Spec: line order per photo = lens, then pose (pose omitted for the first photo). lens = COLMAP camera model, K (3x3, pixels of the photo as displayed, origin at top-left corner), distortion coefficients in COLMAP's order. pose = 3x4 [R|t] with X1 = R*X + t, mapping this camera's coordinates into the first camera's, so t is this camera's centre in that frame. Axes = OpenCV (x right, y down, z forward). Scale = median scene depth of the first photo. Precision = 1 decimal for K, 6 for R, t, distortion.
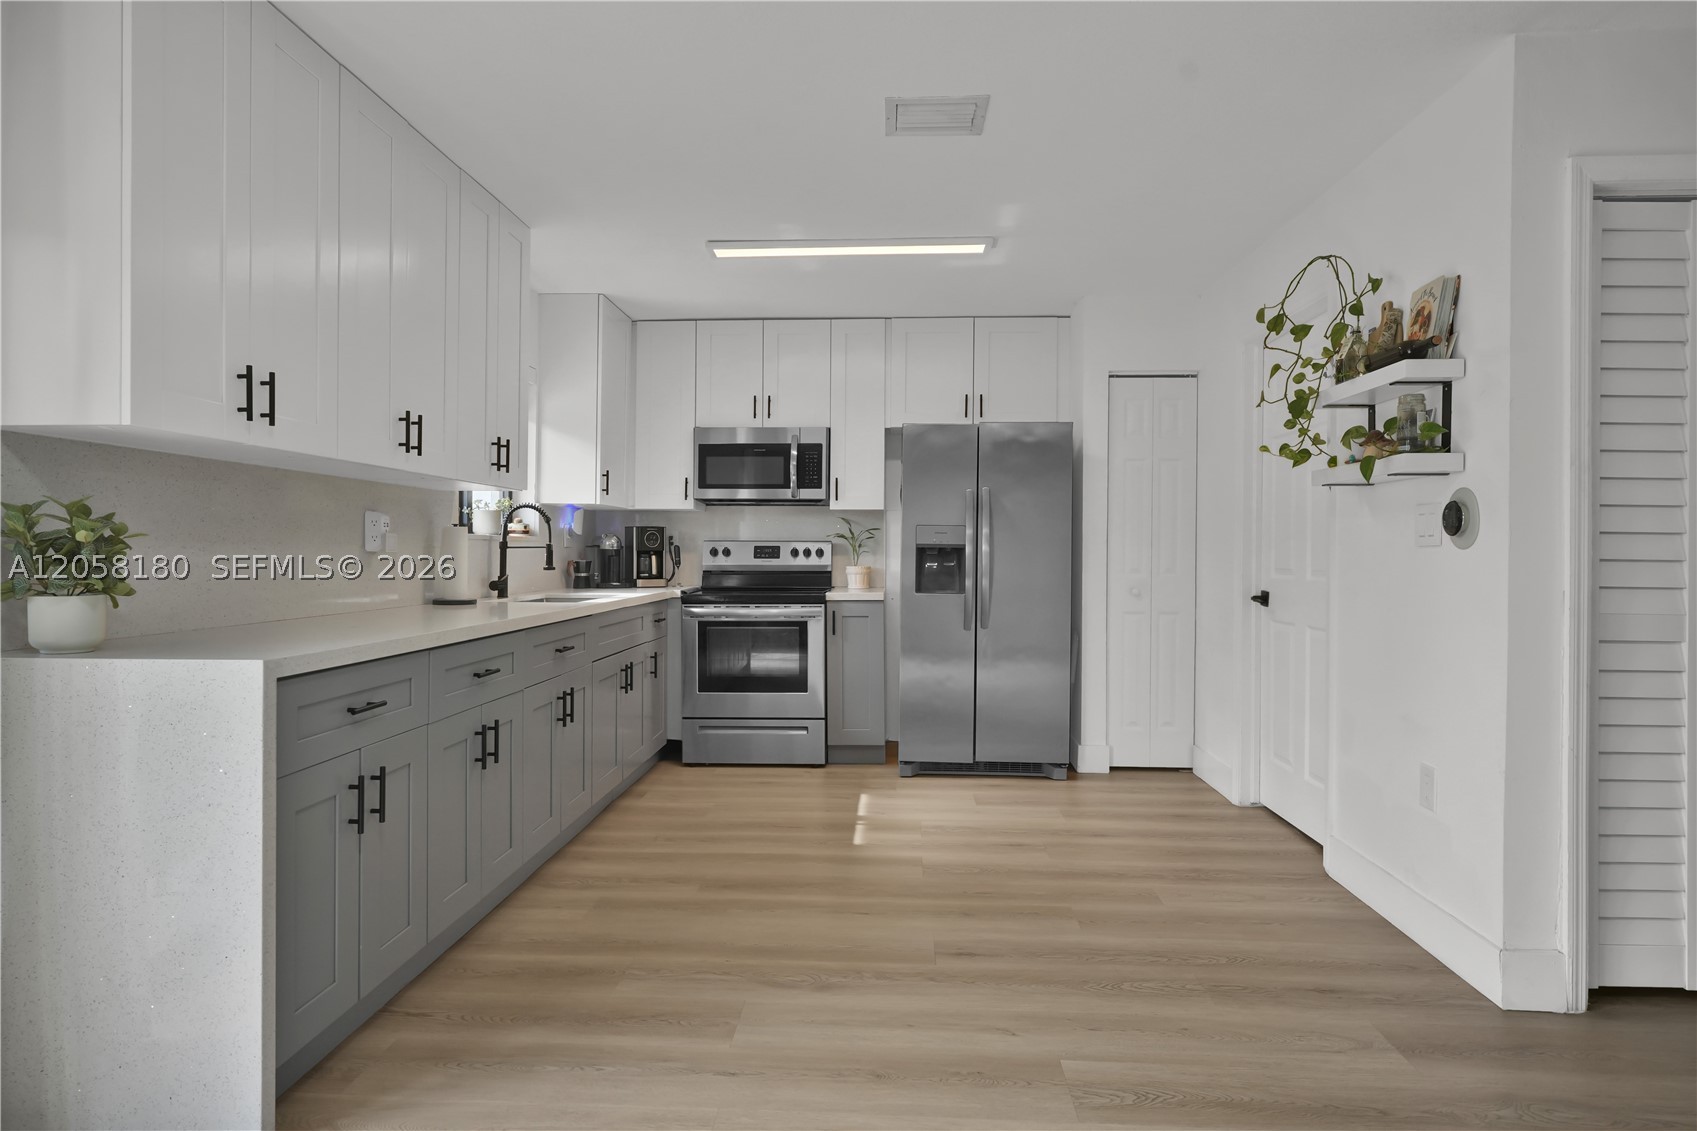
lens RADIAL K [[936.1, 0, 832.0], [0, 936.1, 552.5], [0, 0, 1]] dist [-0.003005, -0.000043]
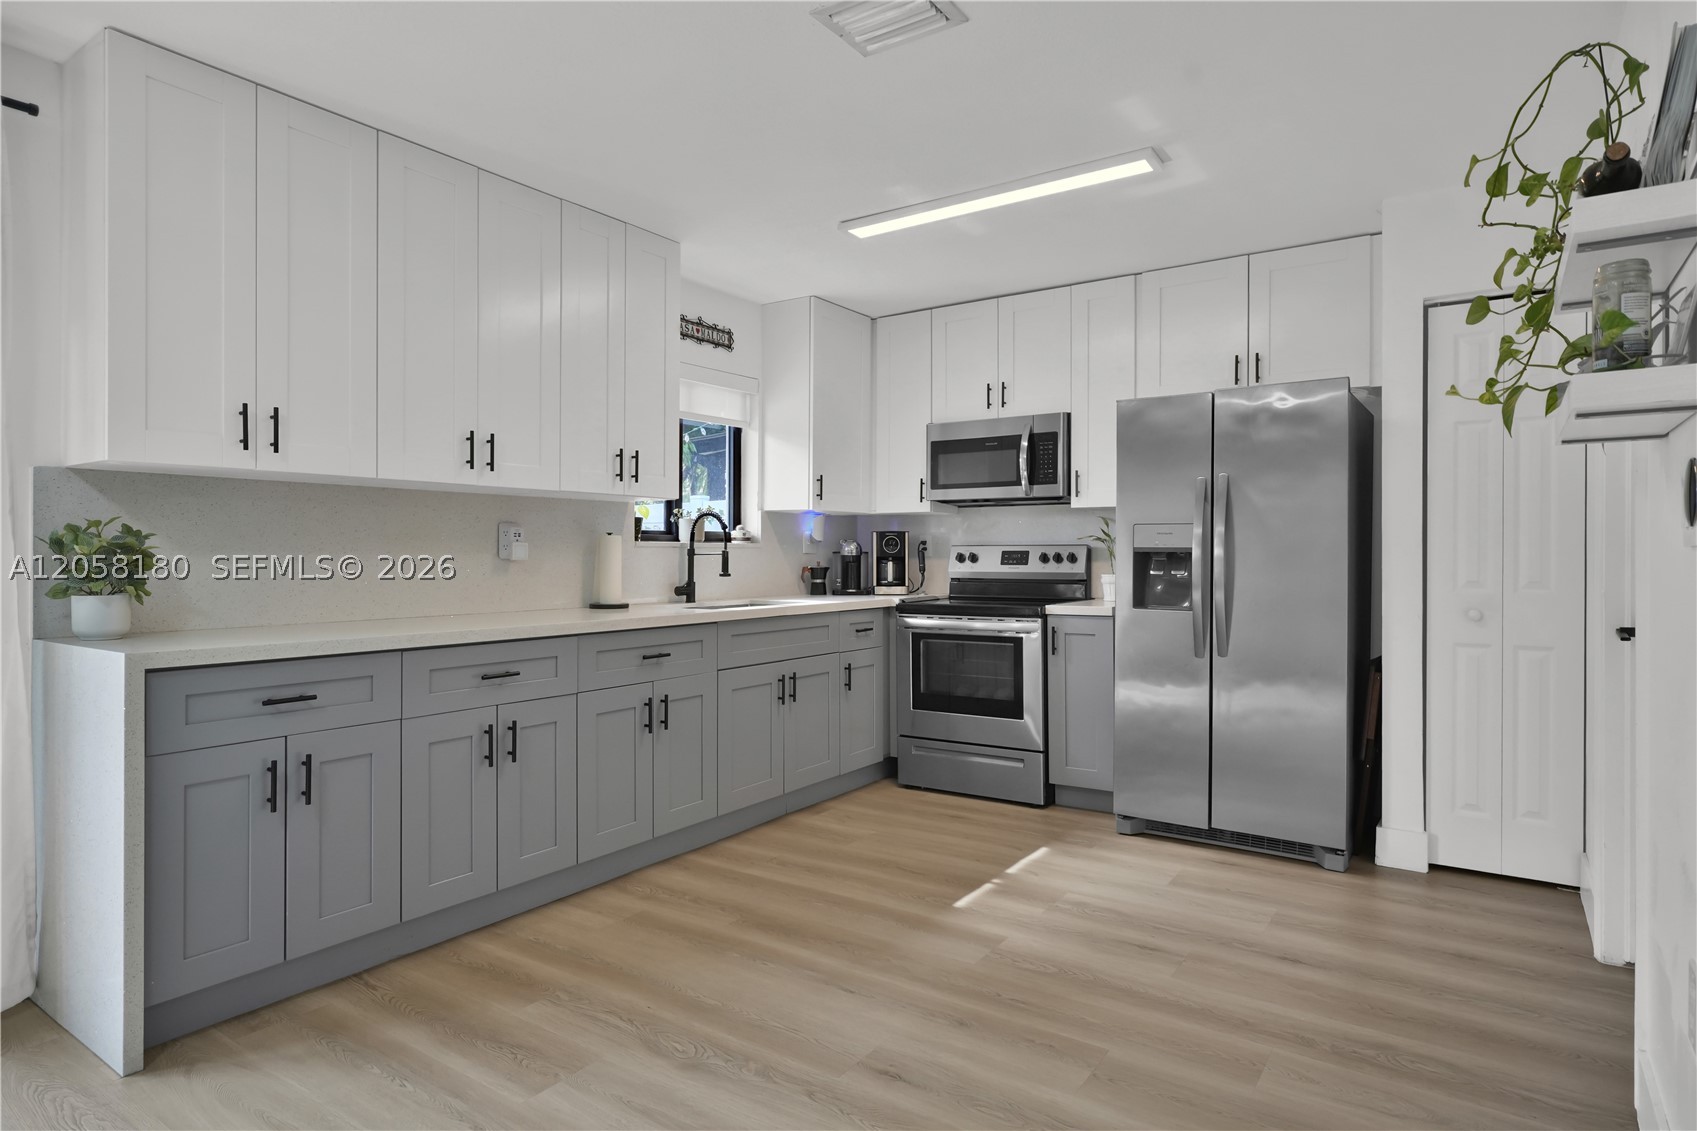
lens RADIAL K [[936.1, 0, 832.0], [0, 936.1, 552.5], [0, 0, 1]] dist [-0.003005, -0.000043]
pose [[0.851944, -0.005360, -0.523605, 0.292434], [0.002820, 0.999980, -0.005649, -0.001021], [0.523625, 0.003336, 0.851943, 0.176612]]
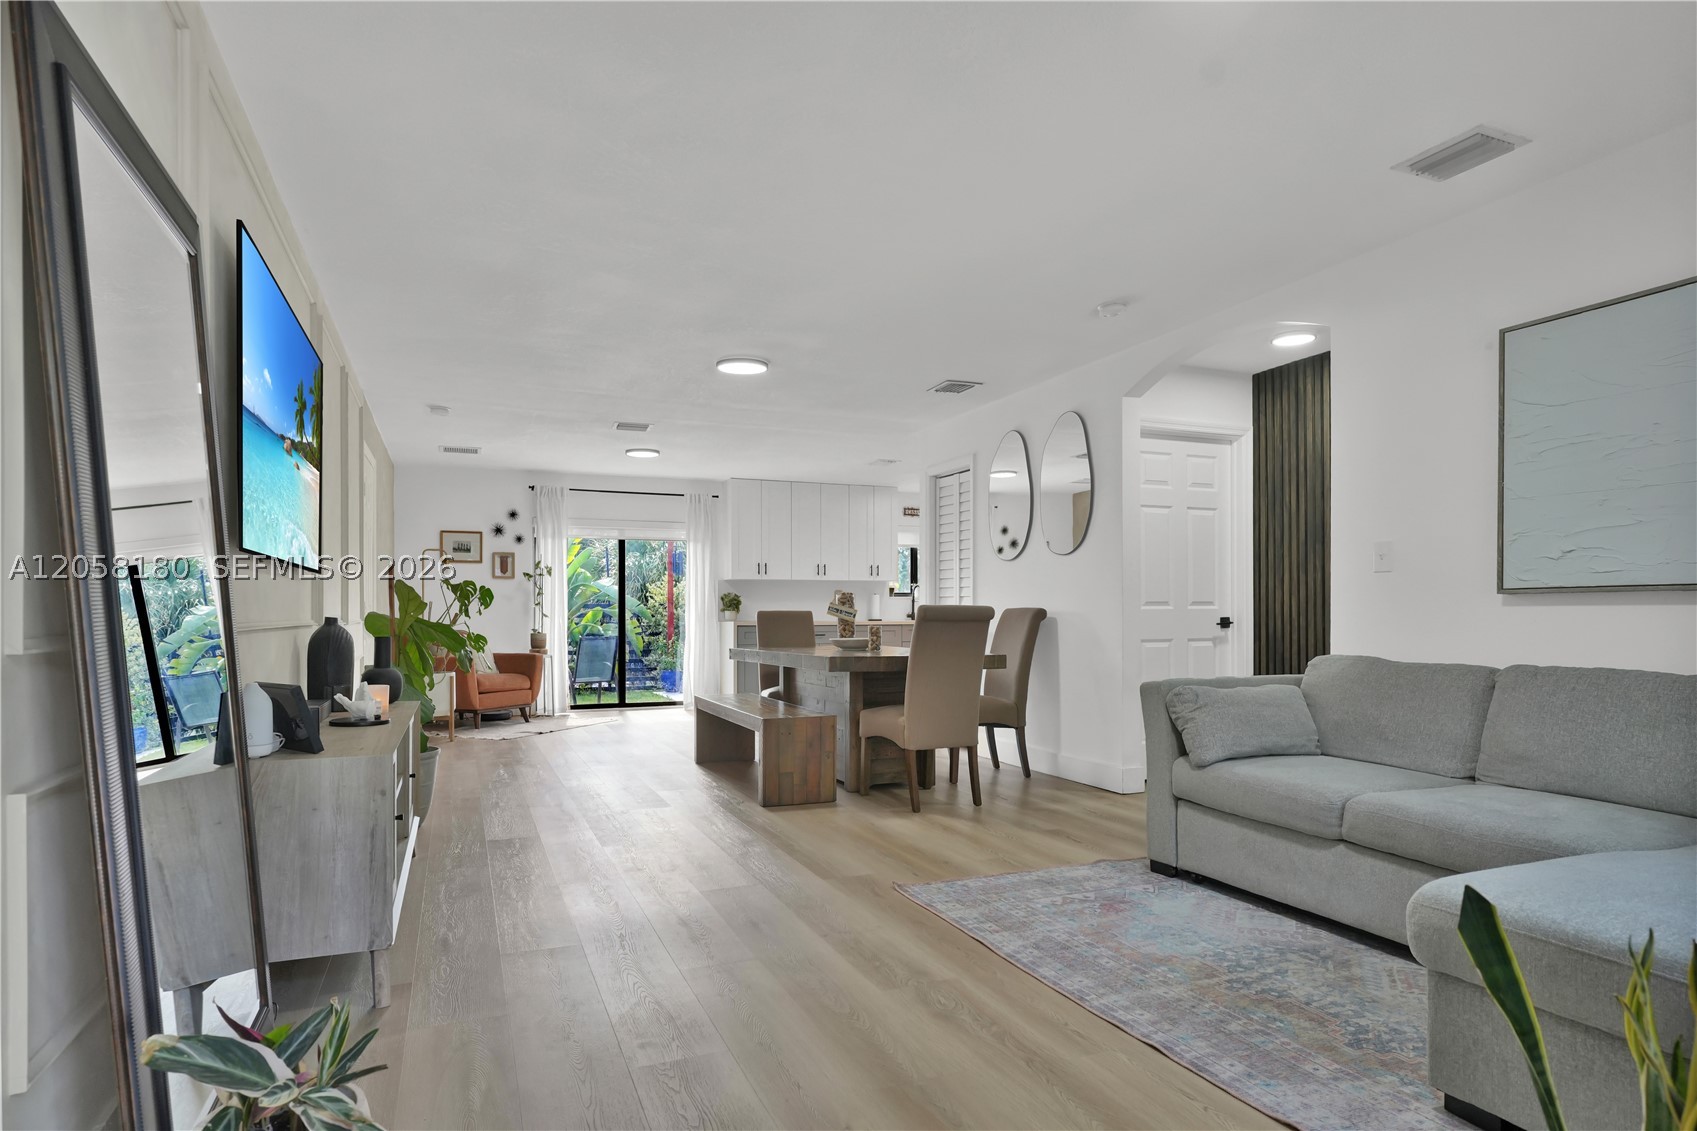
lens RADIAL K [[987.2, 0, 830.0], [0, 987.2, 612.6], [0, 0, 1]] dist [-0.002157, 0.000882]
pose [[0.416492, -0.009031, -0.909094, 1.856111], [0.003148, 0.999959, -0.008492, 0.042902], [0.909134, 0.000675, 0.416503, -0.342054]]
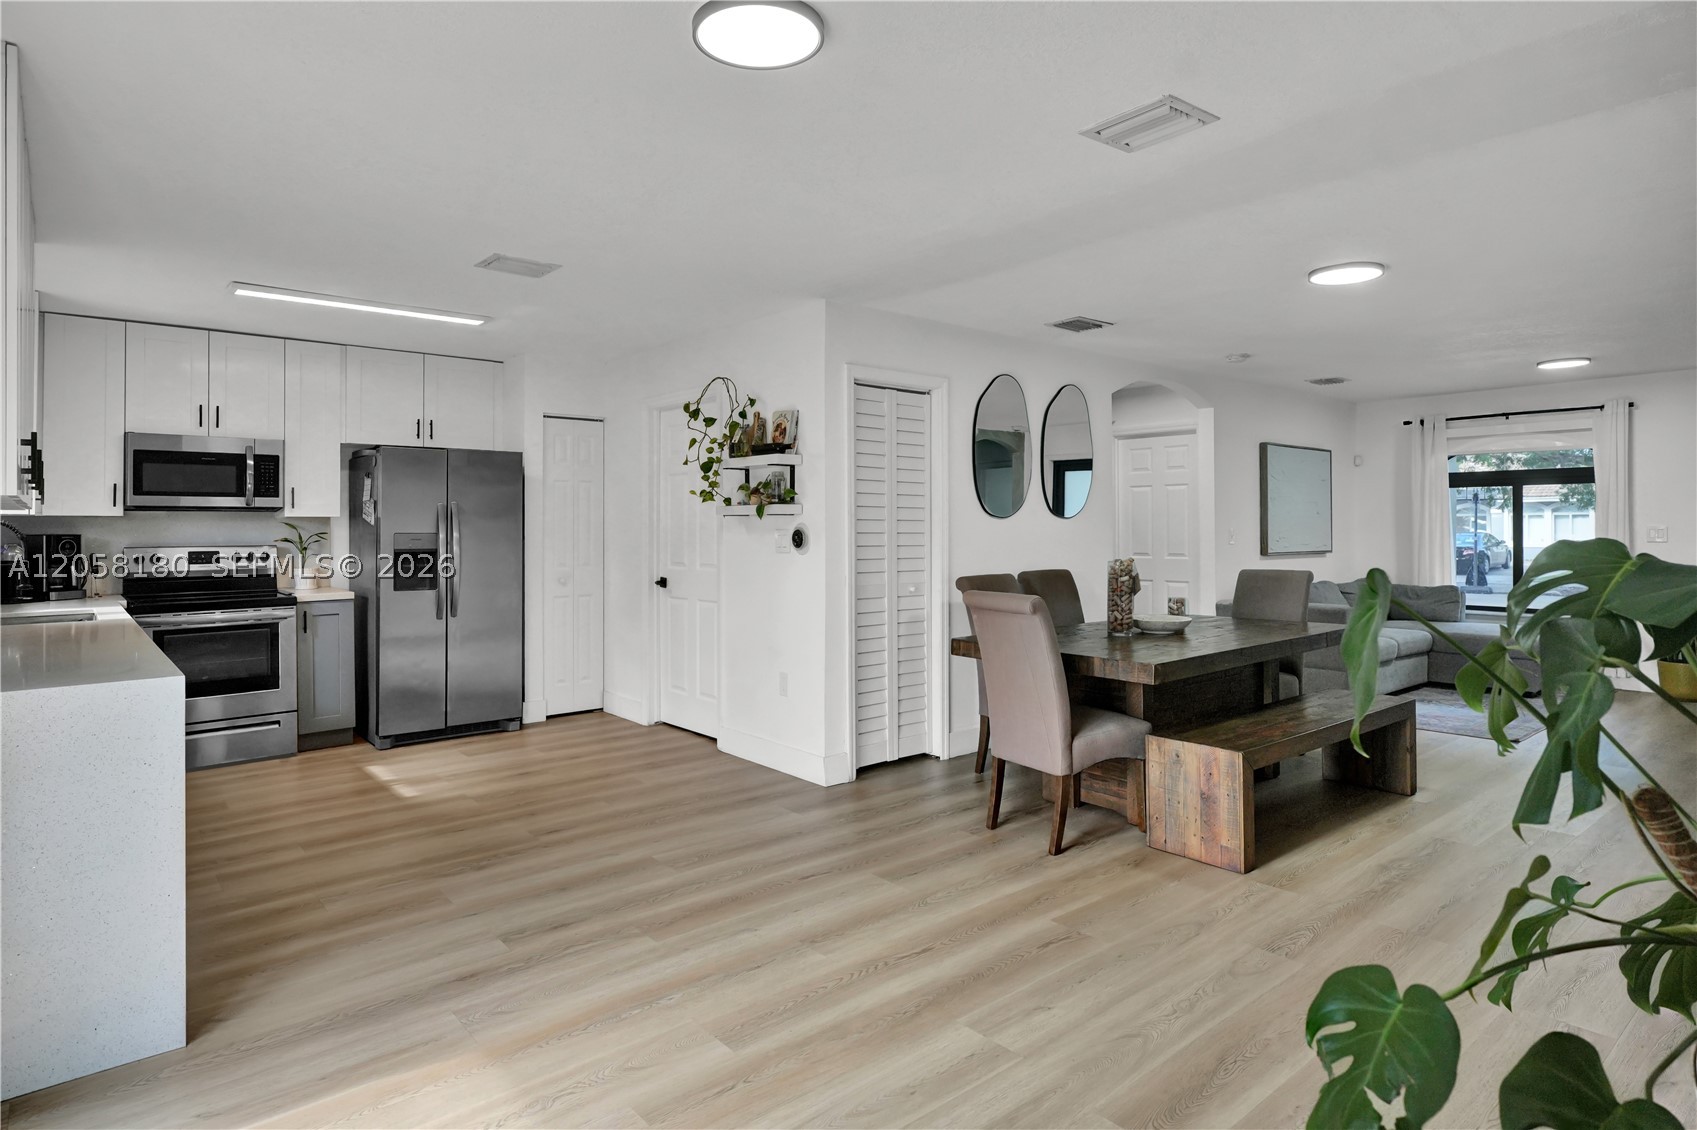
lens RADIAL K [[946.3, 0, 832.8], [0, 946.3, 524.7], [0, 0, 1]] dist [-0.000446, 0.000992]
pose [[0.723900, -0.006456, 0.689875, -0.331551], [0.008685, 0.999962, 0.000244, -0.035568], [-0.689851, 0.005815, 0.723928, -0.239277]]
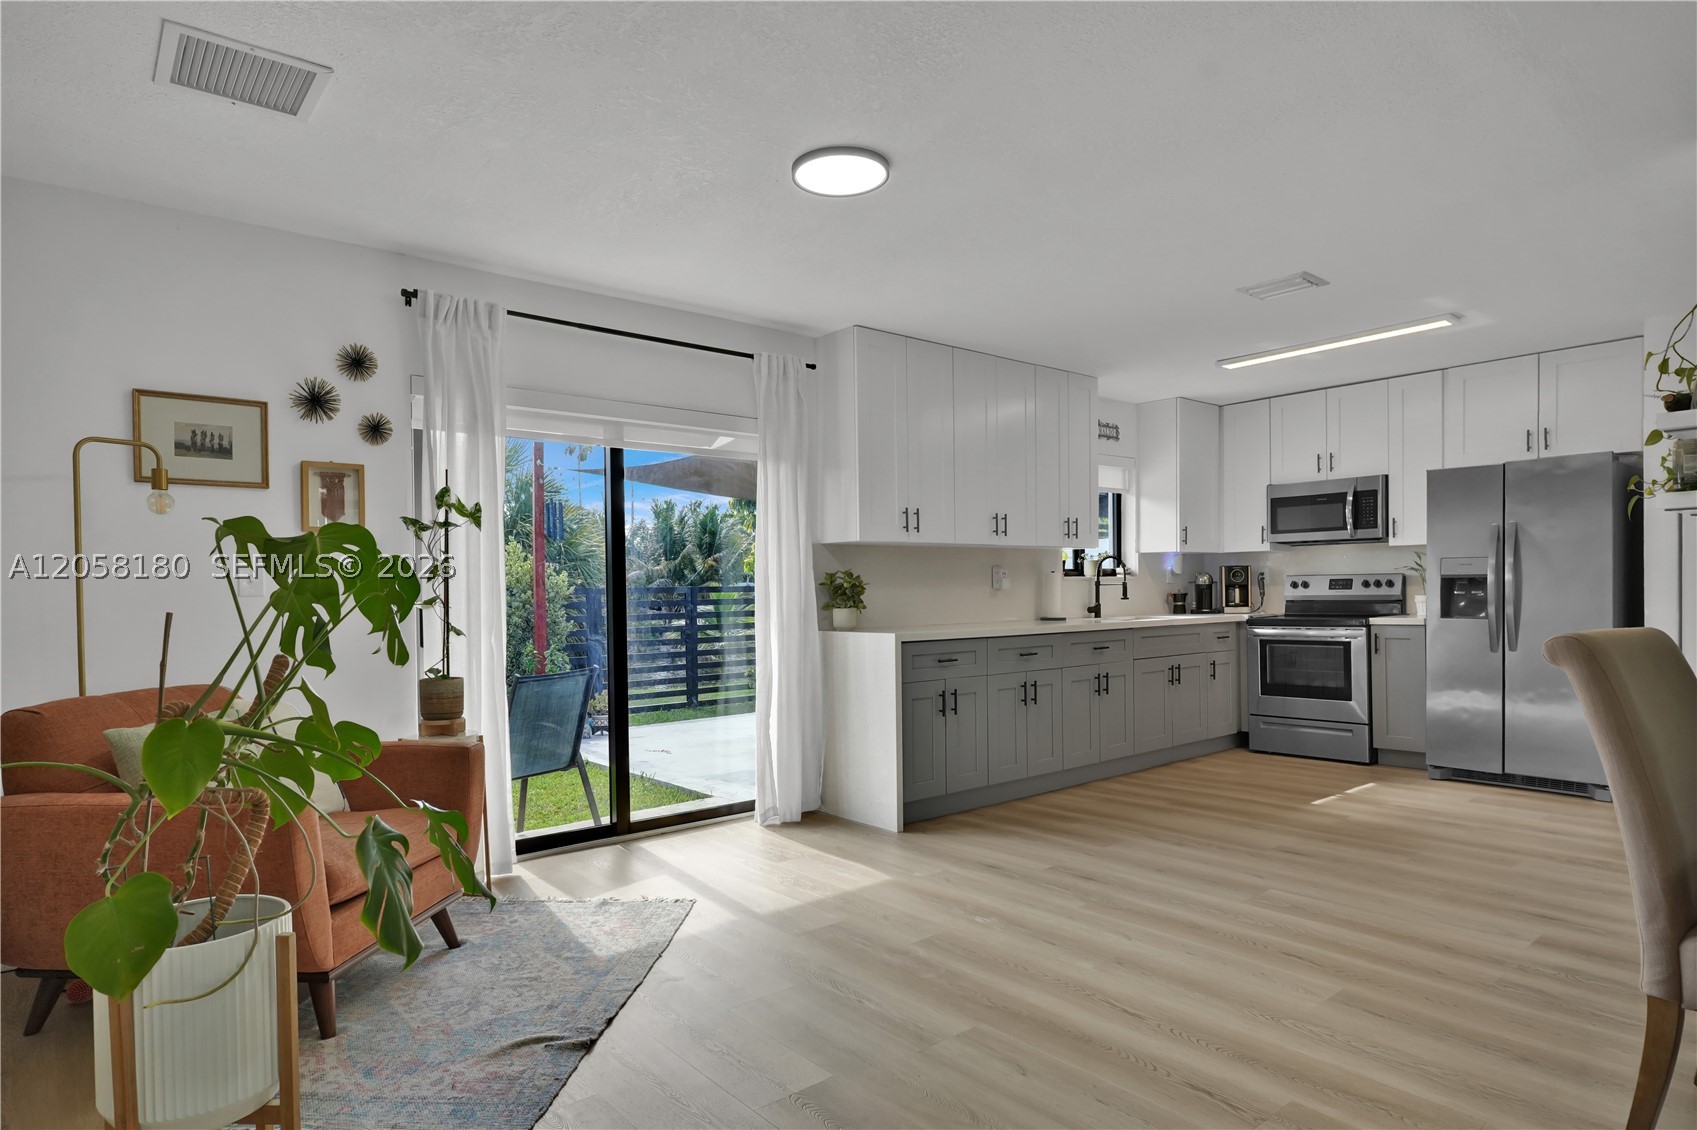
lens RADIAL K [[947.6, 0, 837.3], [0, 947.6, 600.8], [0, 0, 1]] dist [0.004079, -0.000225]
pose [[0.683728, -0.006078, -0.729711, 0.430567], [0.015789, 0.999854, 0.006466, 0.003393], [0.729566, -0.015943, 0.683725, -0.319869]]
